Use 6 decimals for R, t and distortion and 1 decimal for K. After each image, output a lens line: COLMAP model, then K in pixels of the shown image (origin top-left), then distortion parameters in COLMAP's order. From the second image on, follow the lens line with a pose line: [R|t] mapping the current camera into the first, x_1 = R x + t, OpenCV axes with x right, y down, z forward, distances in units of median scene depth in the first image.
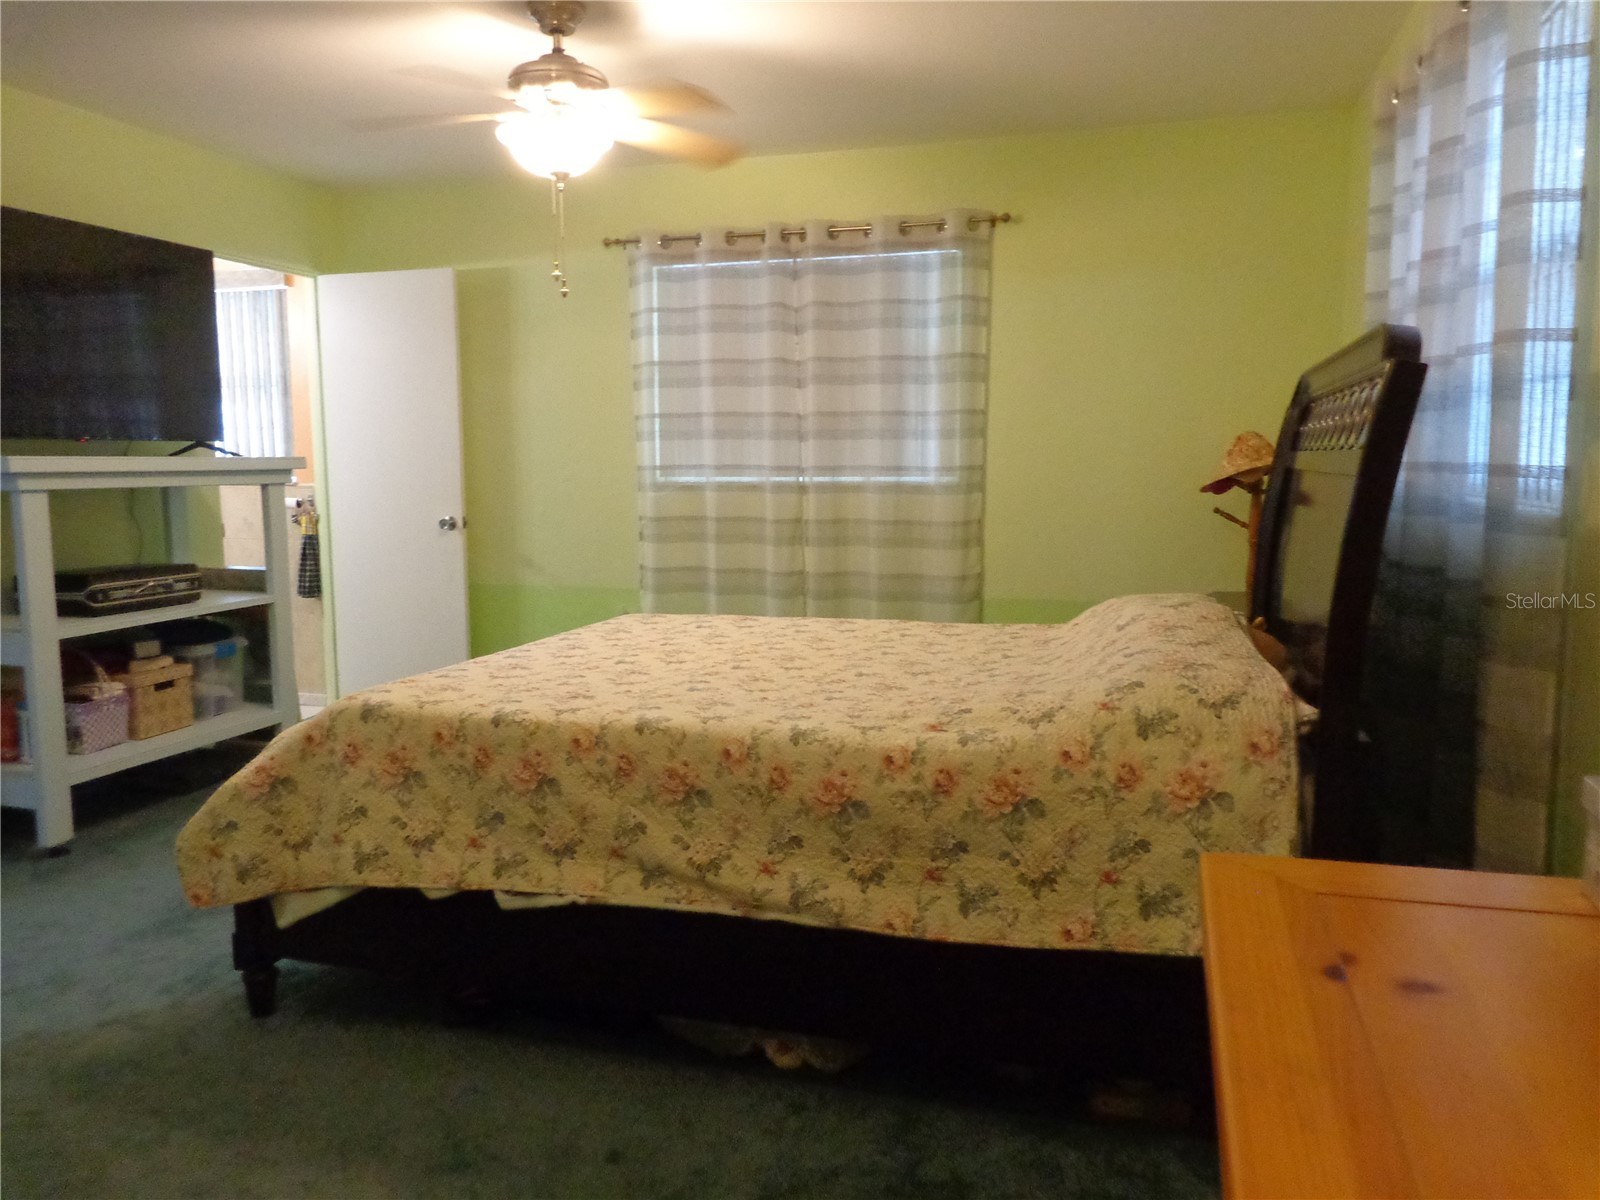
lens RADIAL K [[1176.7, 0, 802.1], [0, 1176.7, 593.1], [0, 0, 1]] dist [-0.011479, 0.004271]
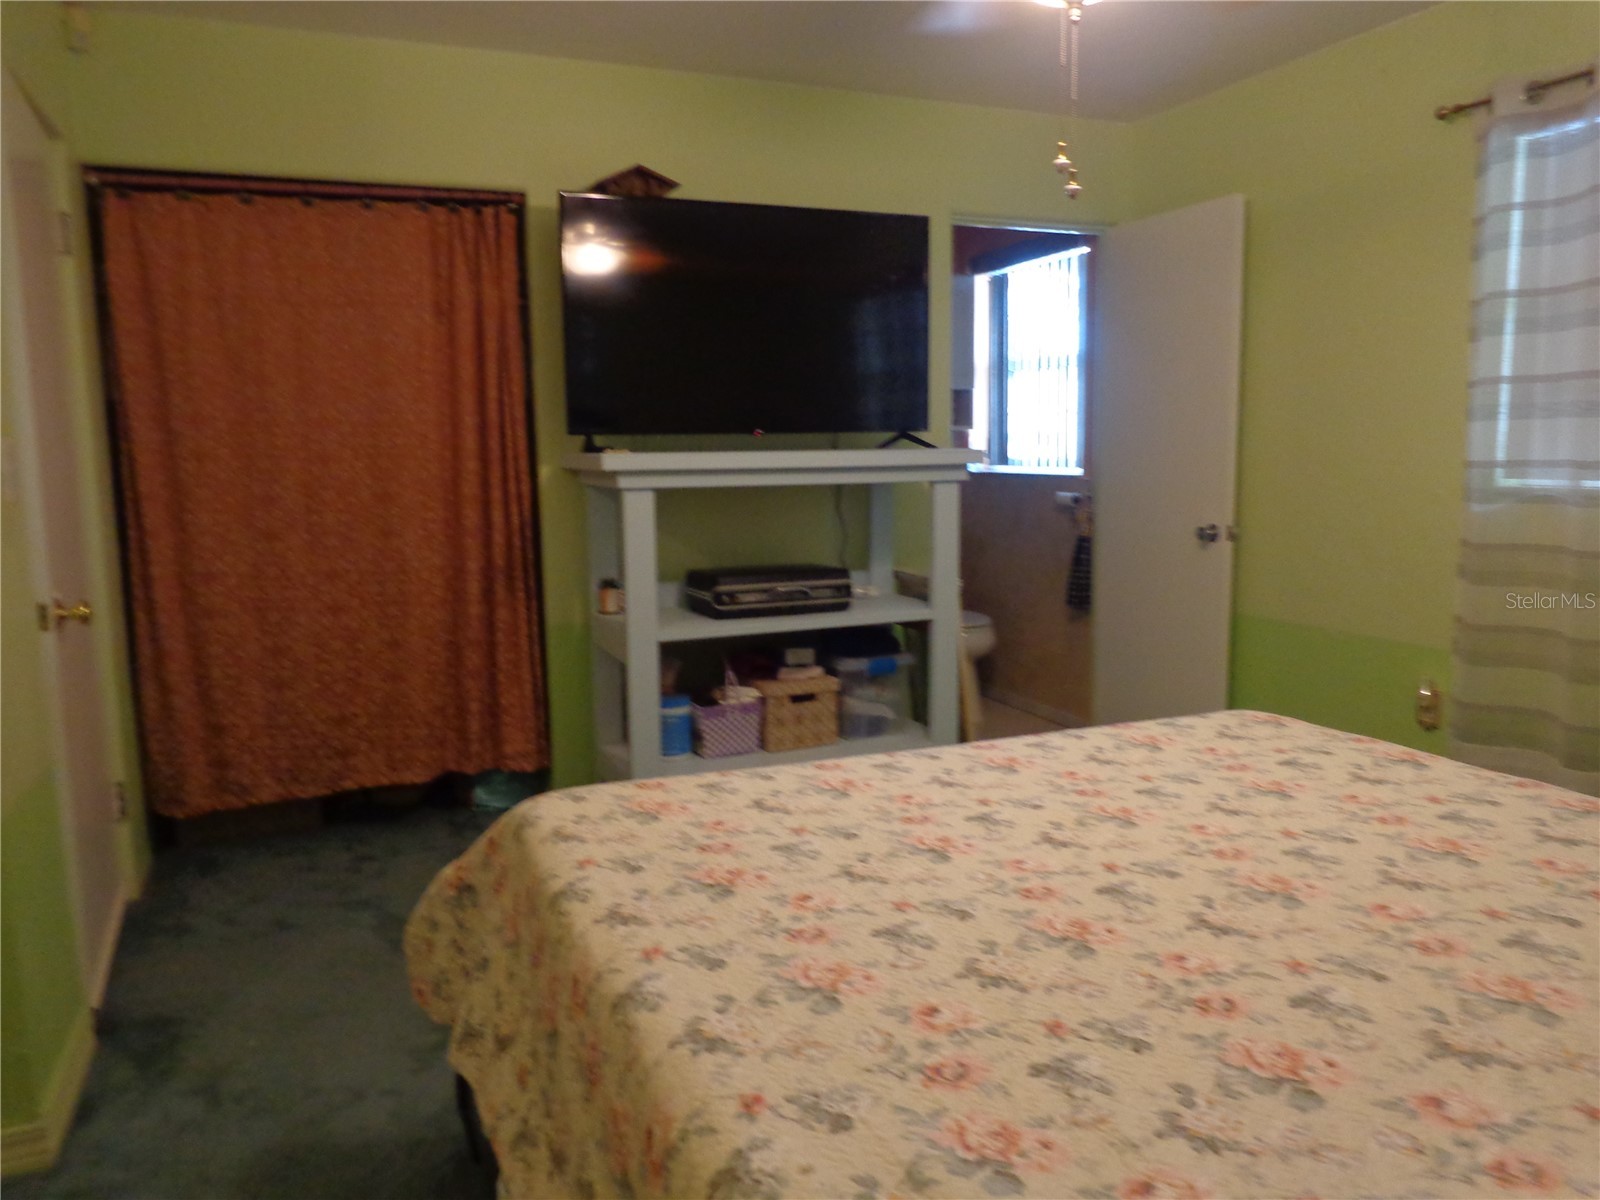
lens RADIAL K [[1176.7, 0, 800.2], [0, 1176.7, 608.0], [0, 0, 1]] dist [-0.011479, 0.004271]
pose [[0.627332, 0.098682, -0.772474, 0.164534], [-0.078809, 0.994891, 0.063095, -0.049530], [0.774754, 0.021296, 0.631904, 0.392151]]
